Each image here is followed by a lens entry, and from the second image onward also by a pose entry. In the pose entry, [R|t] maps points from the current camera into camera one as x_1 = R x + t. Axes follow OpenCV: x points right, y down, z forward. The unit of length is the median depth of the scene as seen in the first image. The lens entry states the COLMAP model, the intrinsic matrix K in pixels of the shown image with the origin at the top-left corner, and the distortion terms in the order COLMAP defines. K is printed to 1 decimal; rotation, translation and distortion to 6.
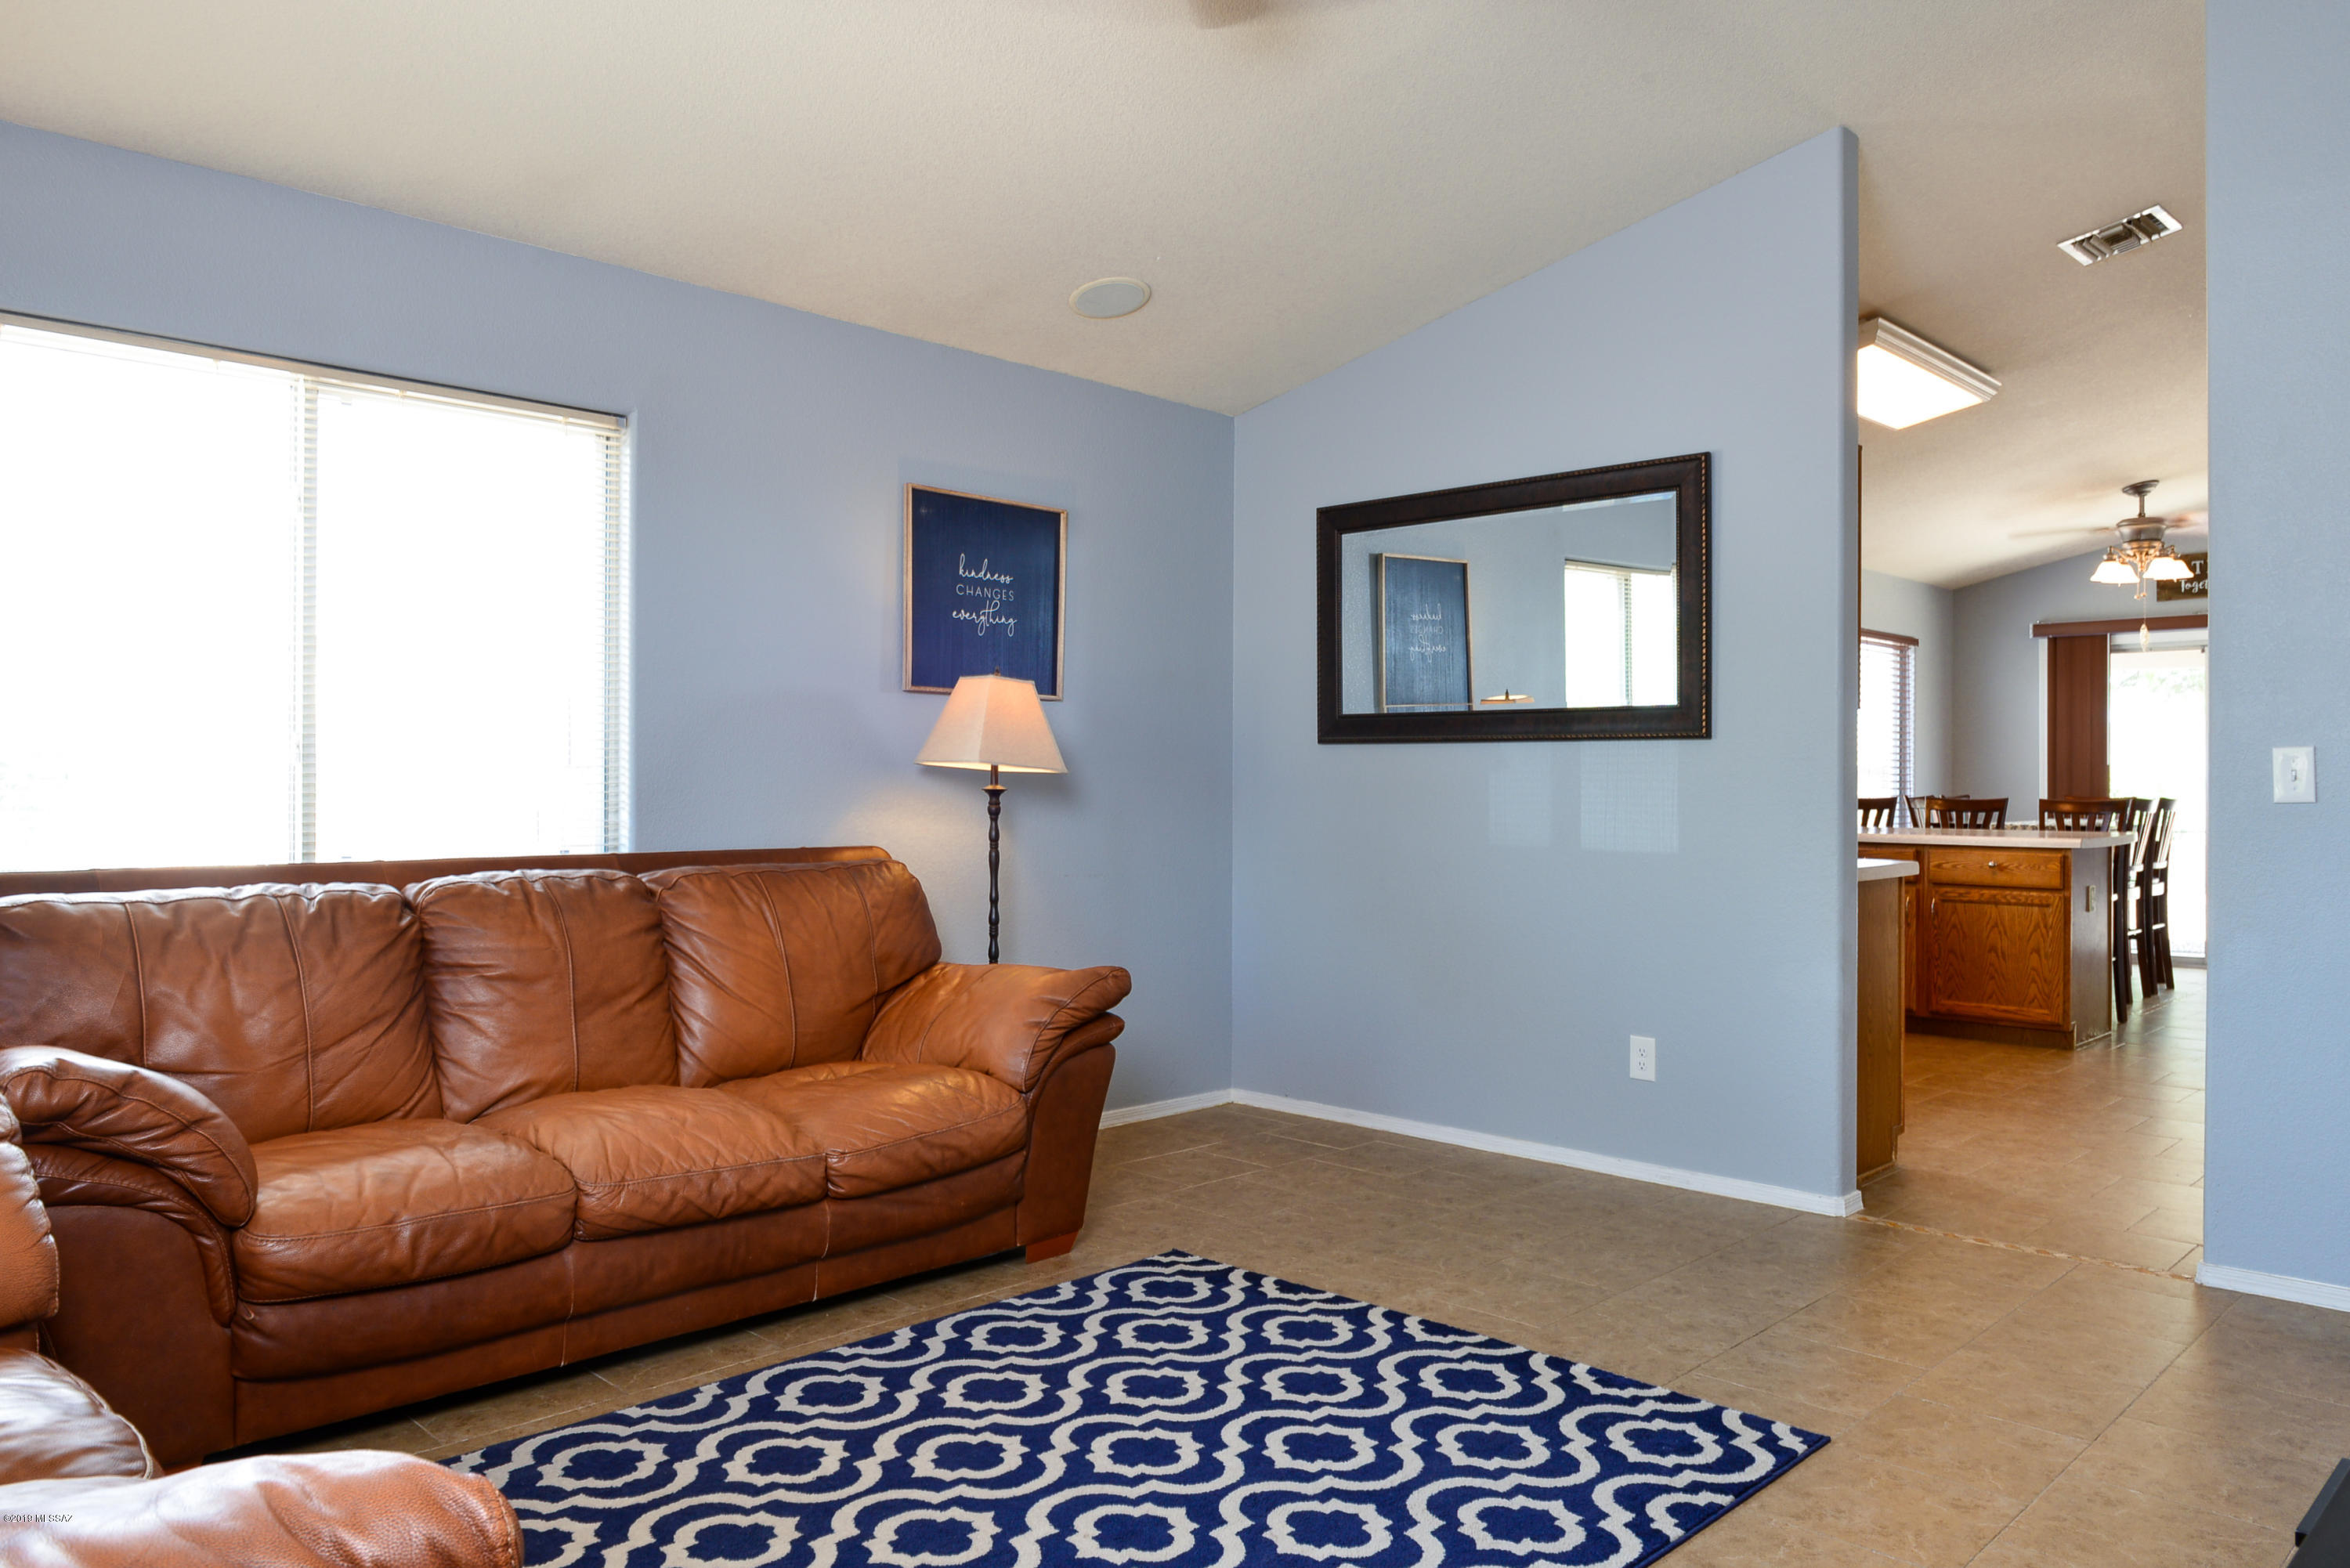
lens RADIAL K [[1600.7, 0, 1204.9], [0, 1600.7, 762.7], [0, 0, 1]] dist [-0.008616, -0.003749]
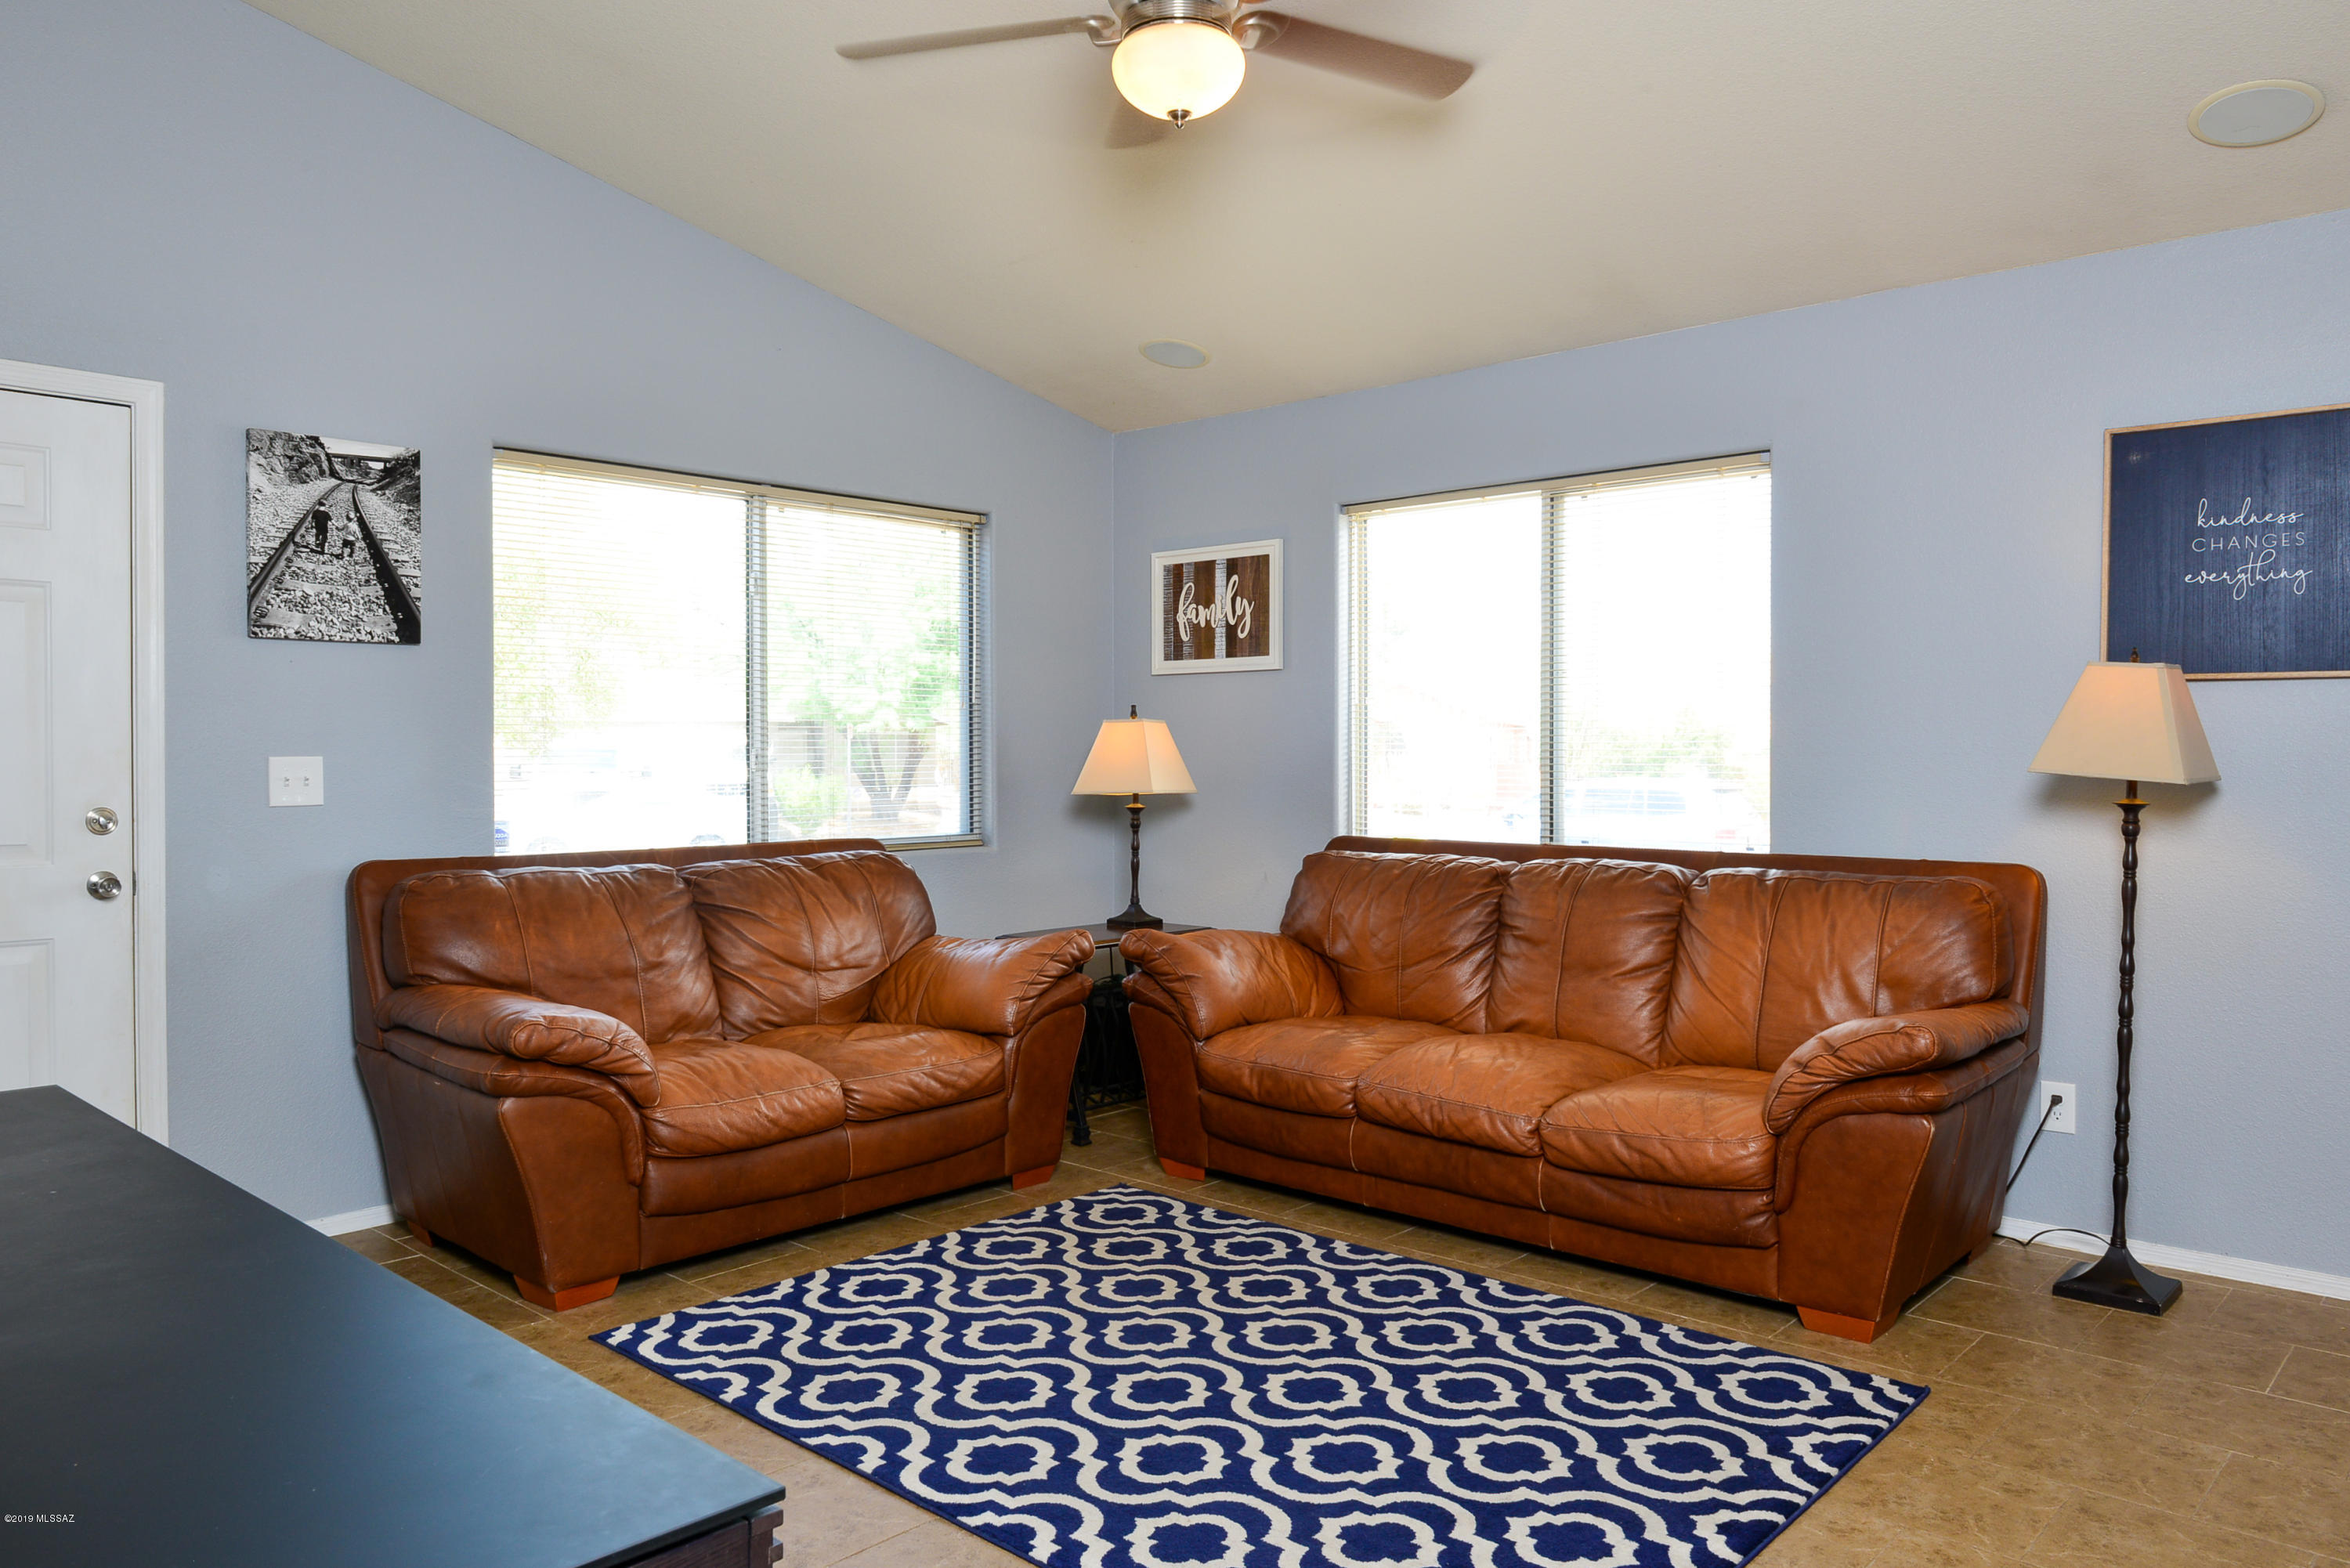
lens RADIAL K [[1600.7, 0, 1204.9], [0, 1600.7, 762.7], [0, 0, 1]] dist [-0.008616, -0.003749]
pose [[0.046966, -0.000822, -0.998896, 0.864726], [0.008452, 0.999964, -0.000426, -0.009359], [0.998861, -0.008423, 0.046971, 0.696652]]
